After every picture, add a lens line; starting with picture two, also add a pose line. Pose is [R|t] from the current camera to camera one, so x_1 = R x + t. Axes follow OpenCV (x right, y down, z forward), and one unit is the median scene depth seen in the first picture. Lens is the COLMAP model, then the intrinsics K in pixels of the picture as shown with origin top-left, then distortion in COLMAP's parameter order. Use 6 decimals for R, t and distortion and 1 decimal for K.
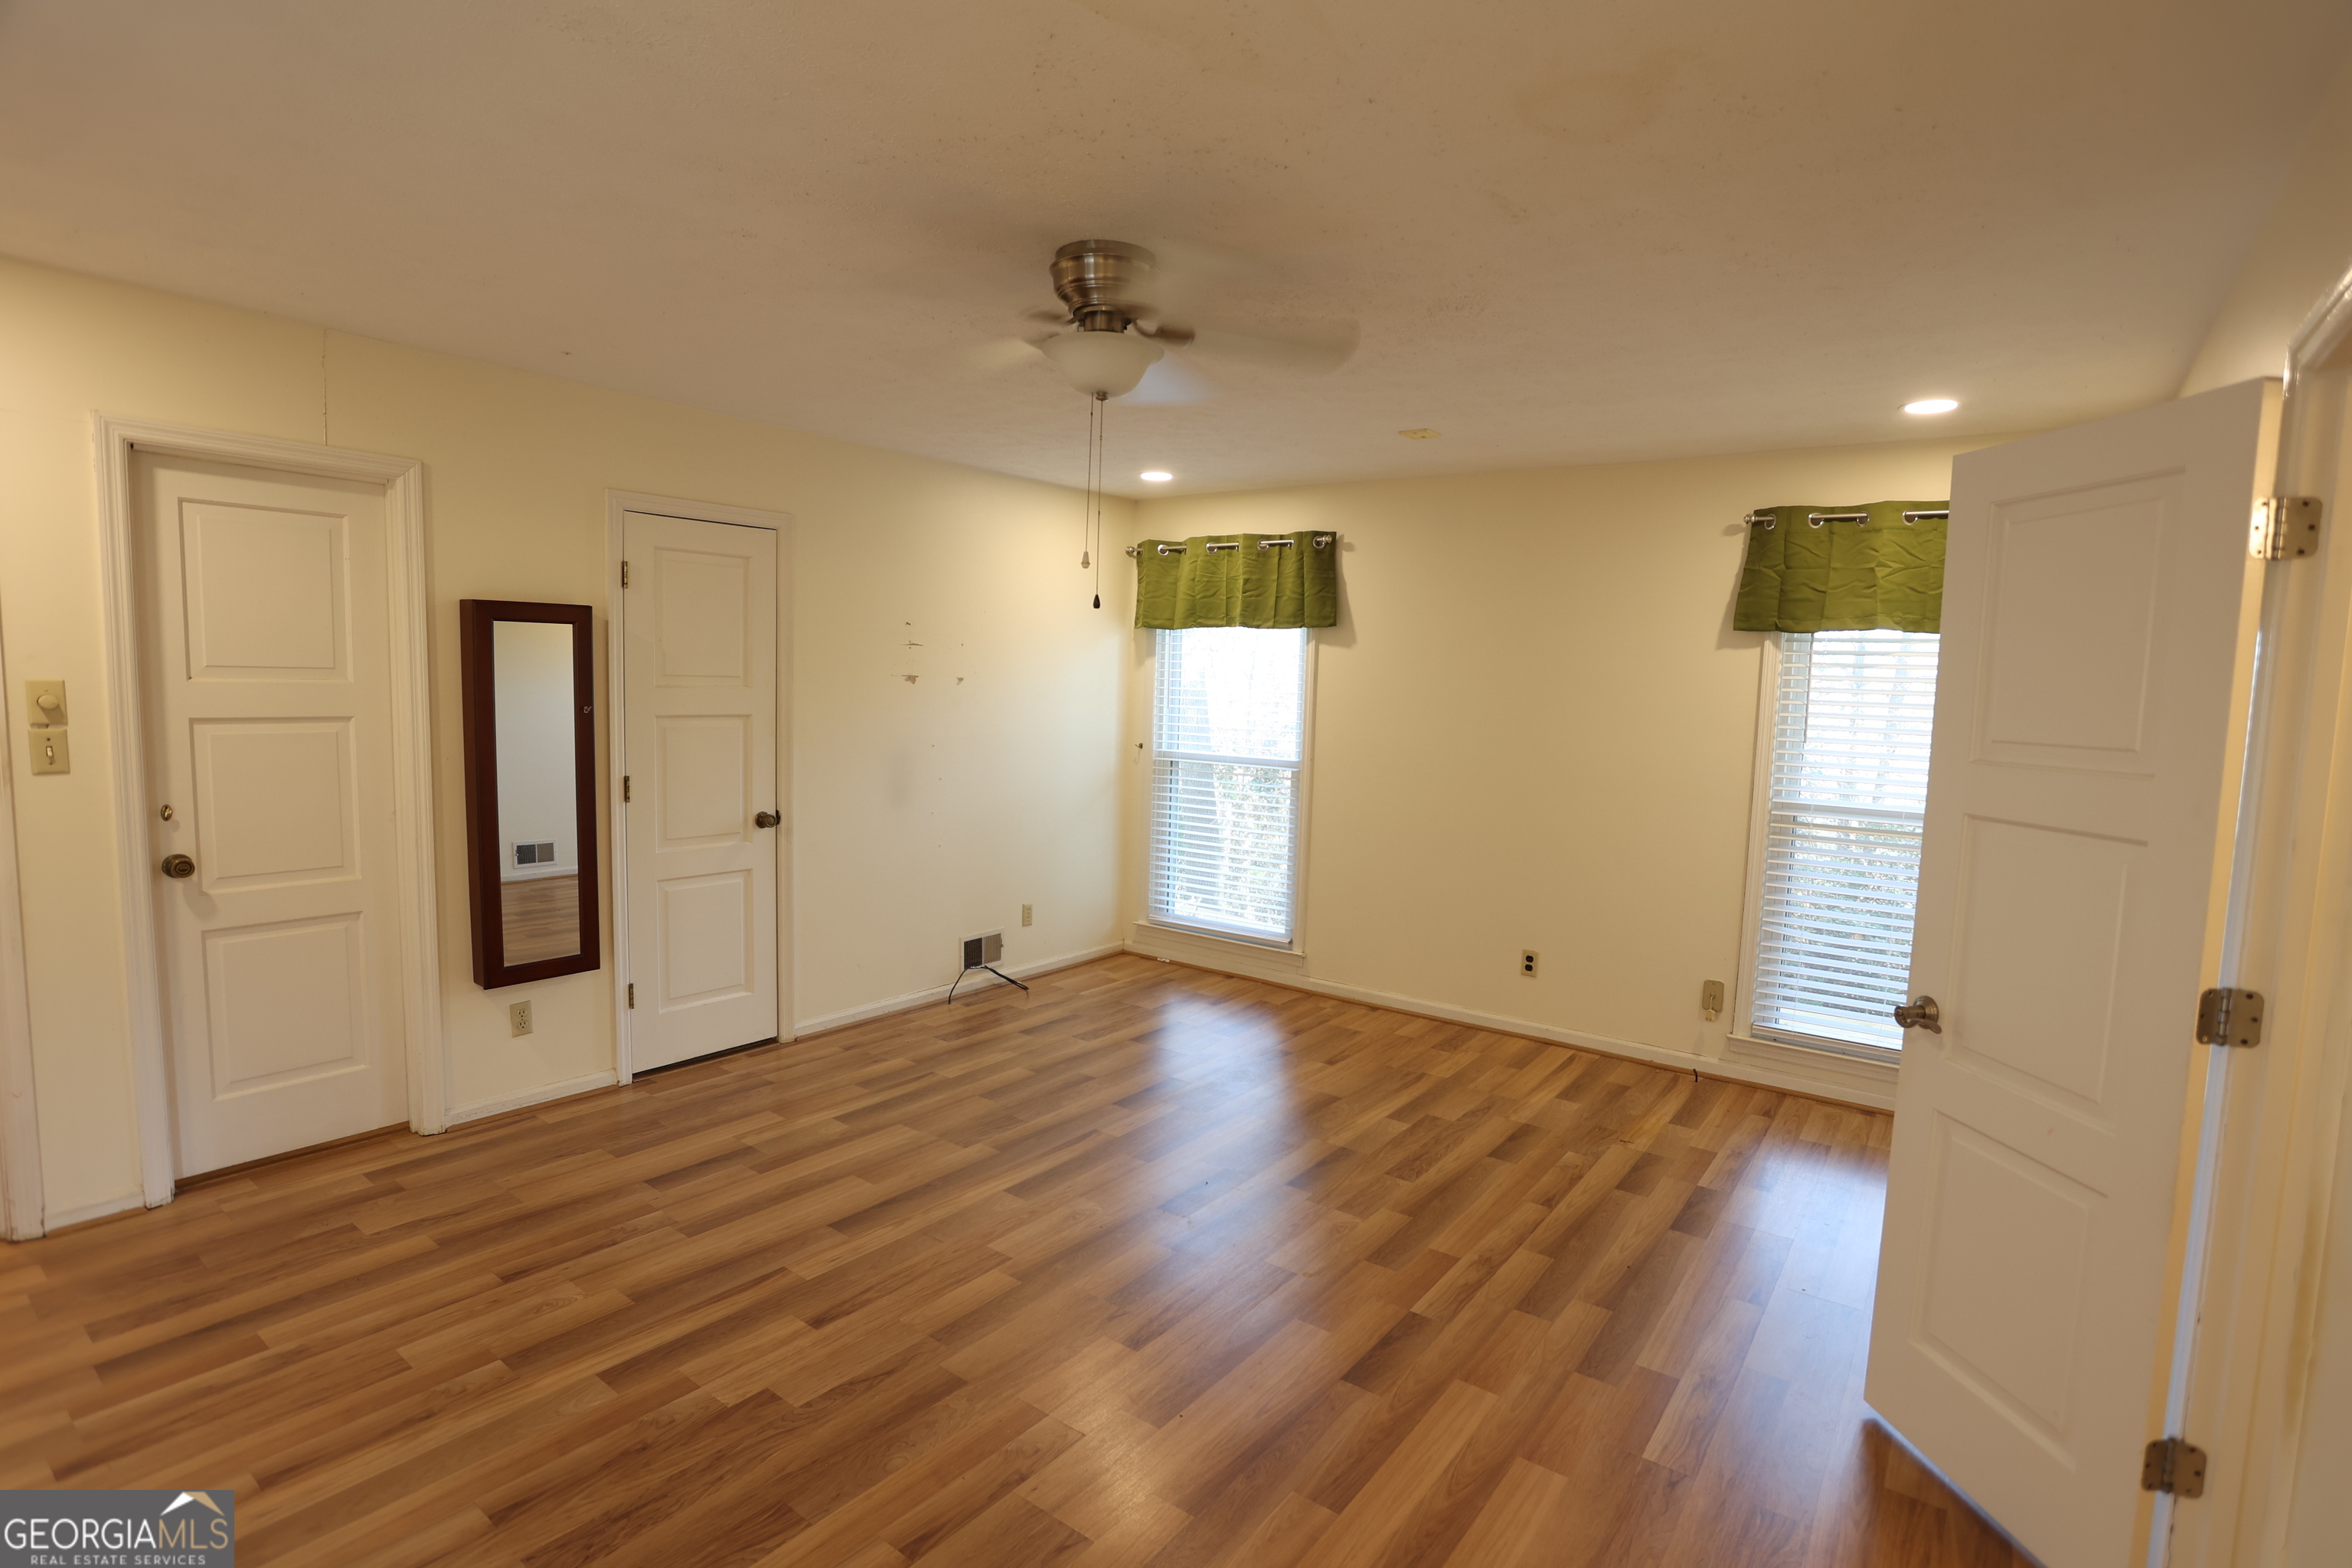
lens RADIAL K [[1130.5, 0, 1170.4], [0, 1130.5, 780.8], [0, 0, 1]] dist [-0.071911, 0.029448]
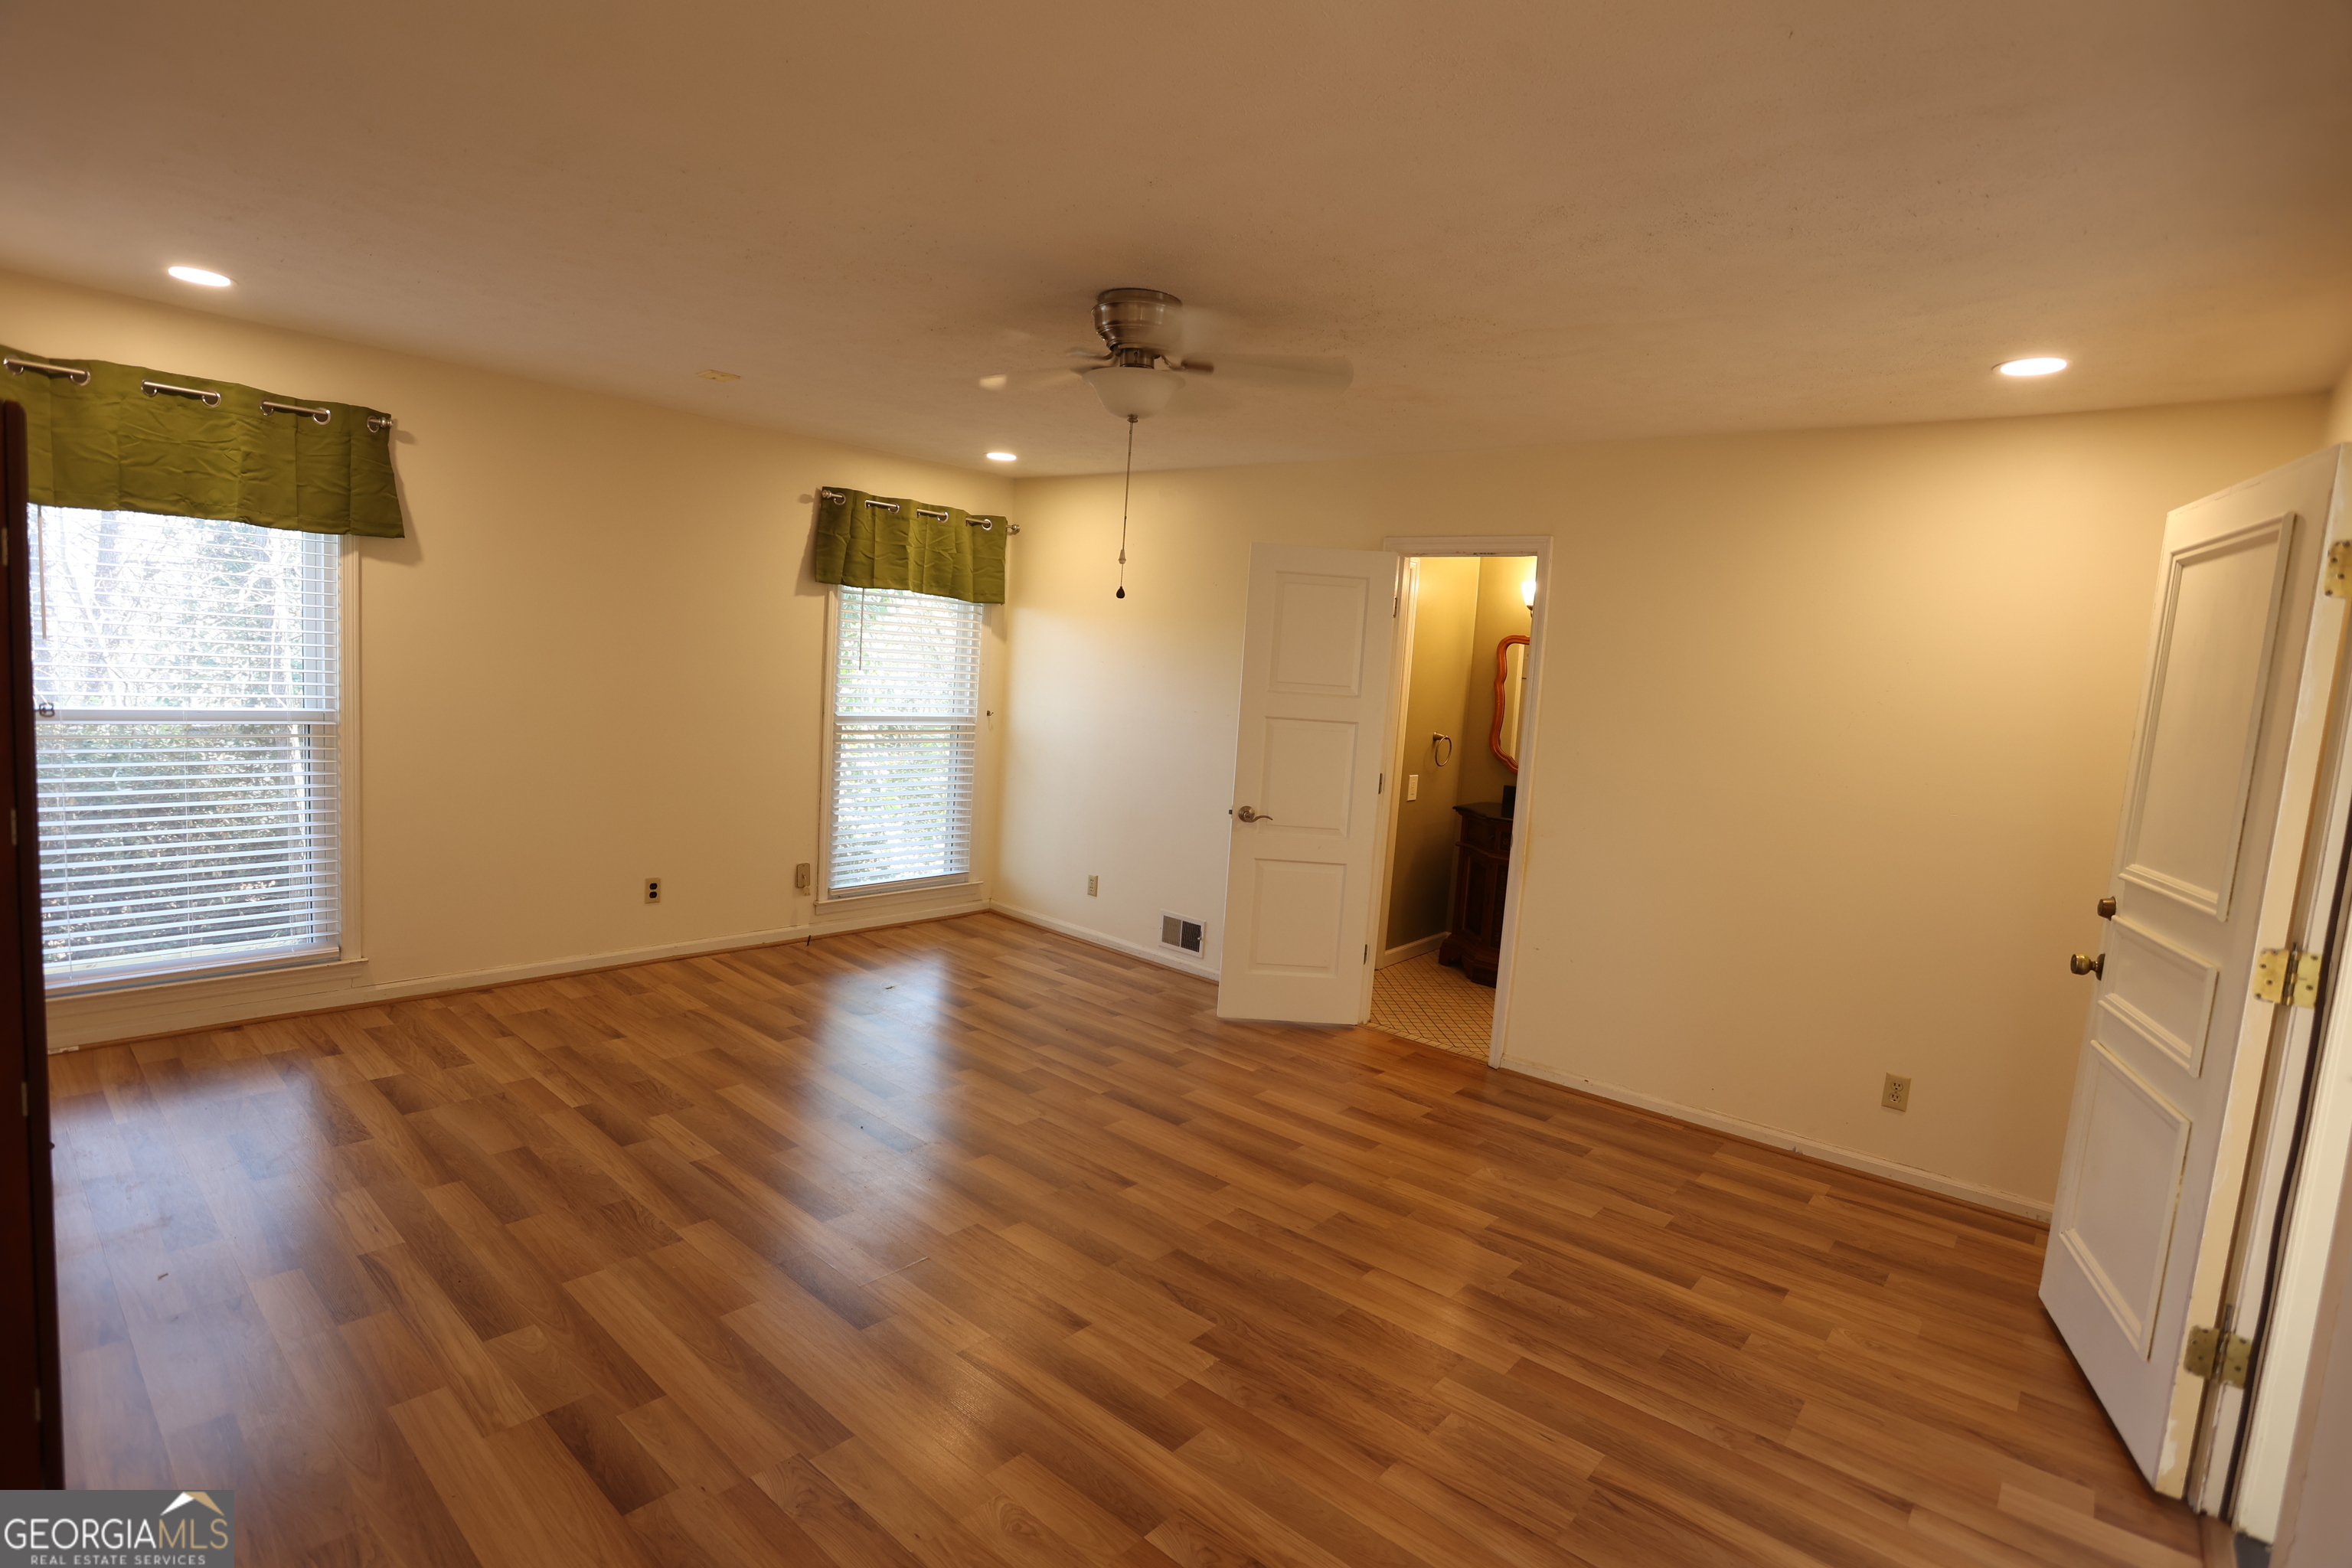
lens RADIAL K [[1130.5, 0, 1170.4], [0, 1130.5, 780.8], [0, 0, 1]] dist [-0.071911, 0.029448]
pose [[0.085330, -0.132013, 0.987568, -0.846001], [0.024987, 0.991155, 0.130334, -0.078612], [-0.996039, 0.013555, 0.087874, 0.572151]]
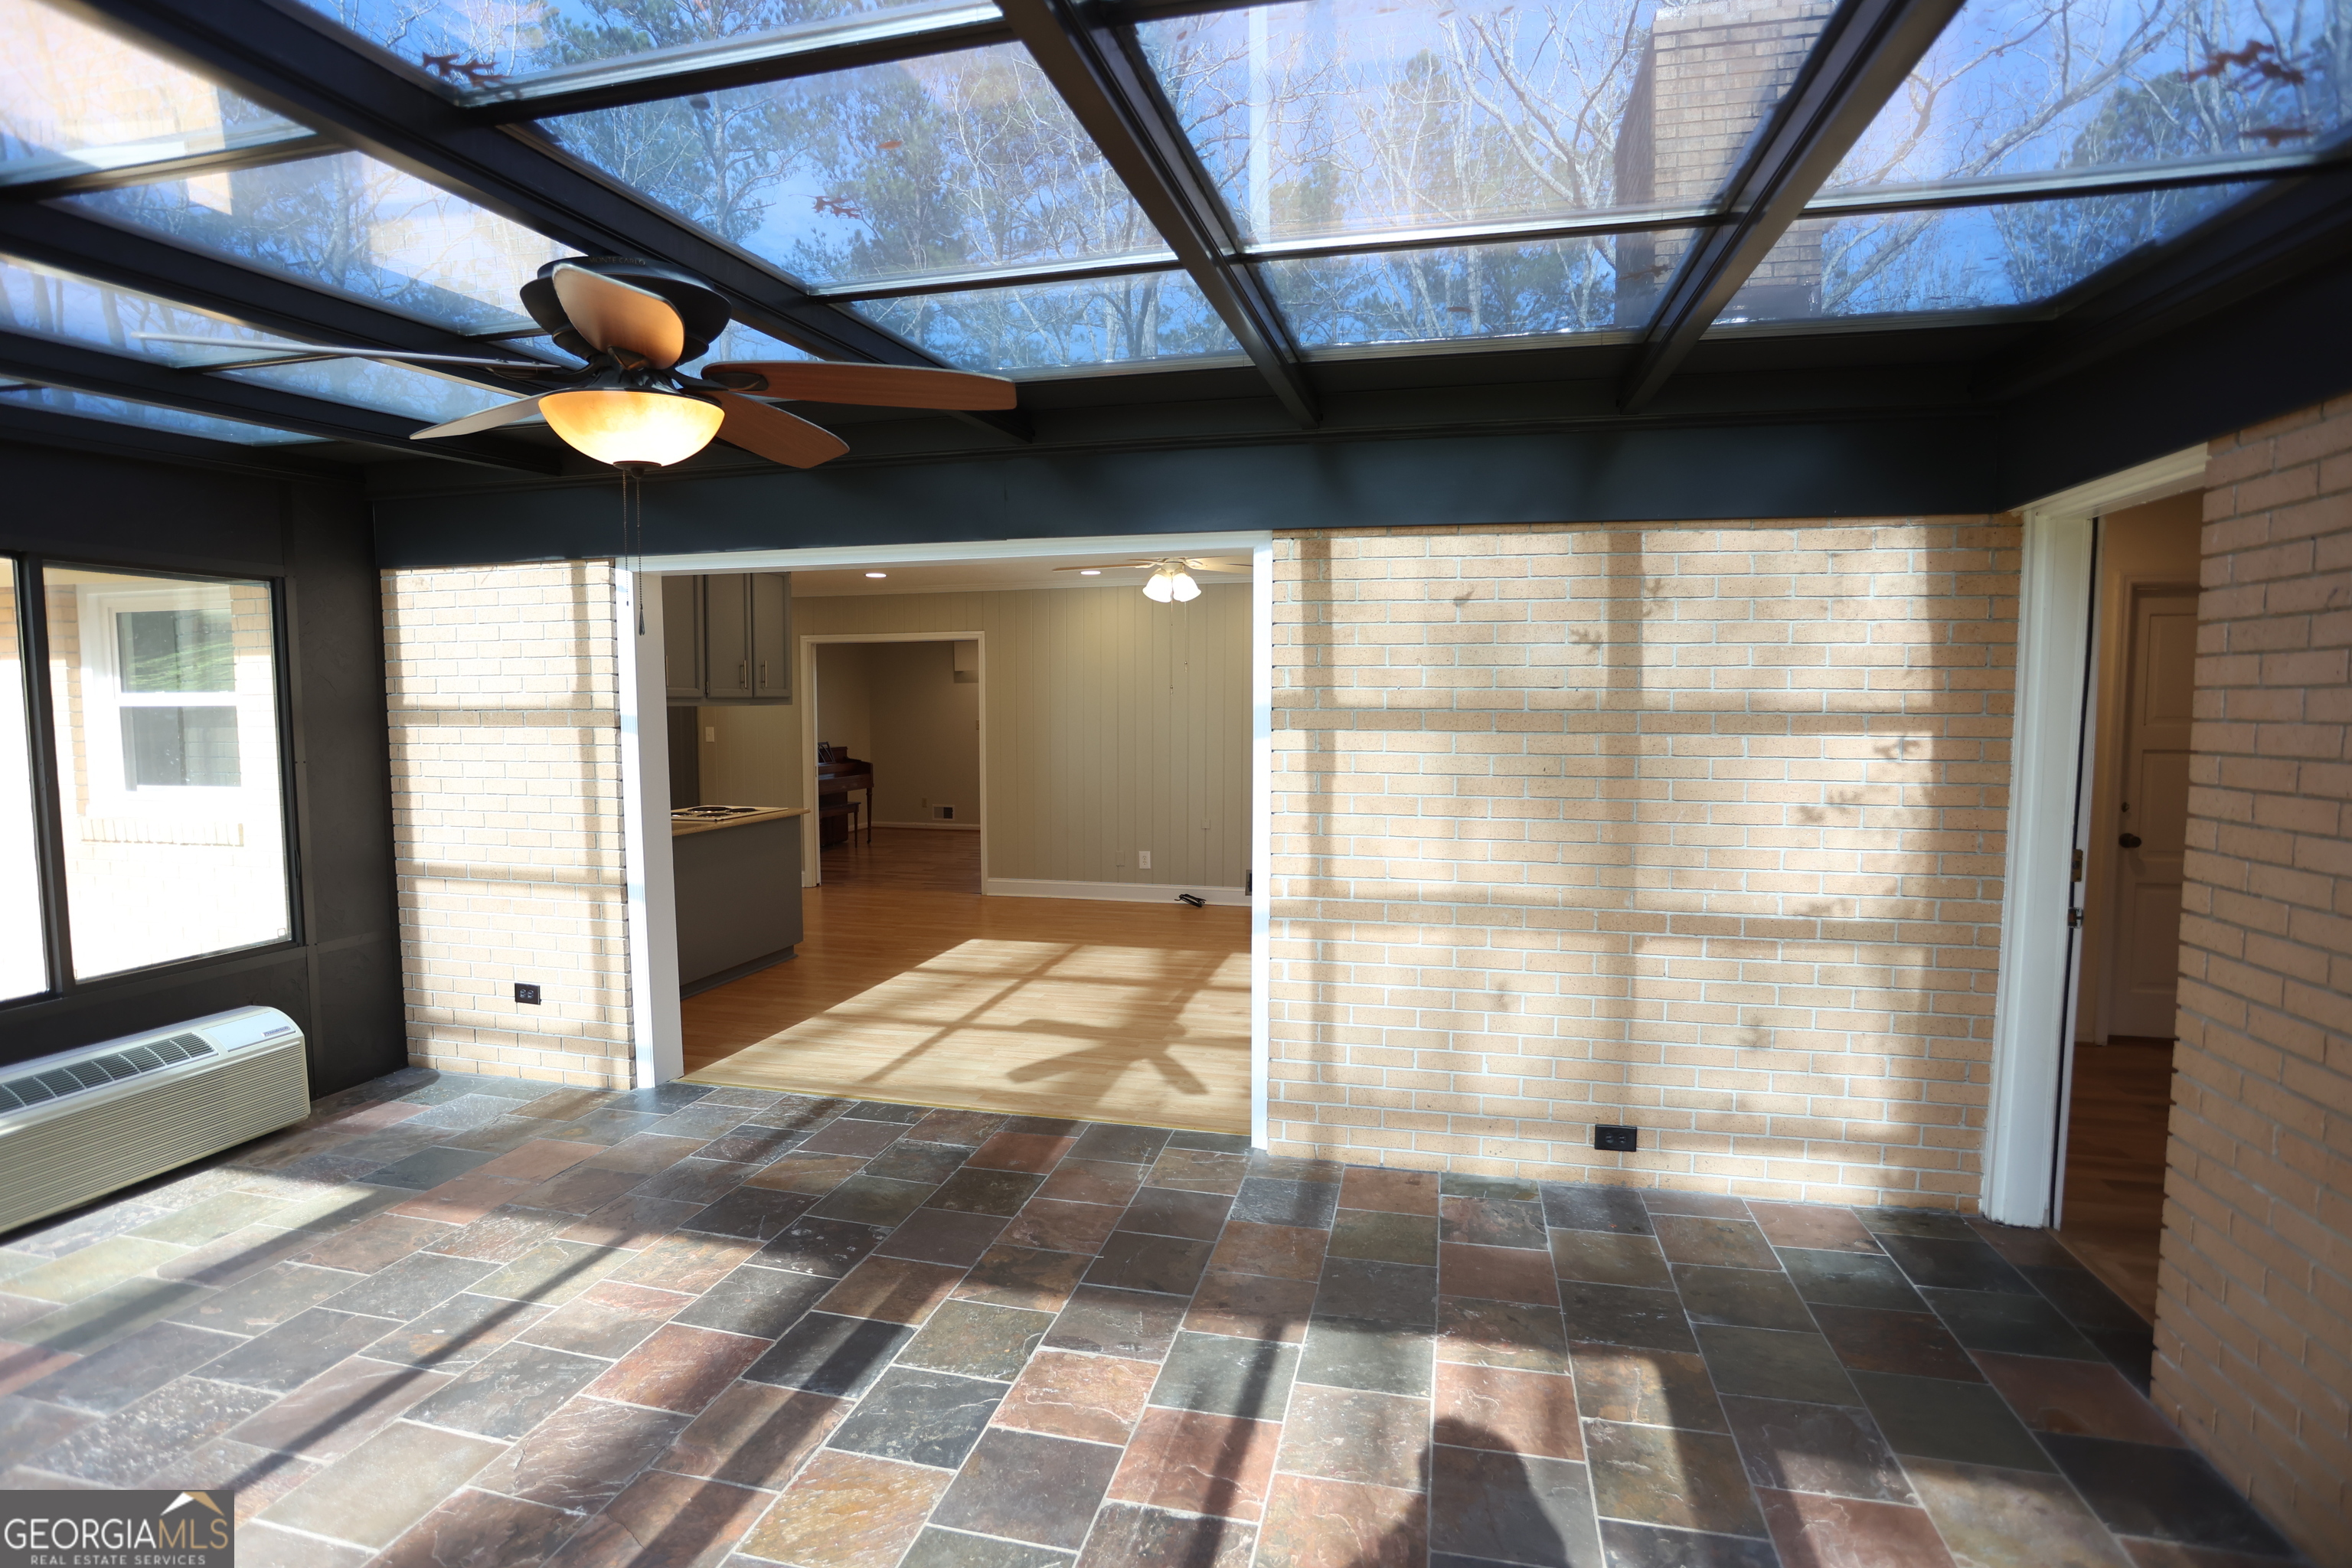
lens RADIAL K [[1130.5, 0, 1170.4], [0, 1130.5, 780.8], [0, 0, 1]] dist [-0.071911, 0.029448]
pose [[0.398859, 0.037936, -0.916227, -0.000182], [-0.074496, 0.997182, 0.008858, 0.067144], [0.913981, 0.064722, 0.400561, -0.791833]]
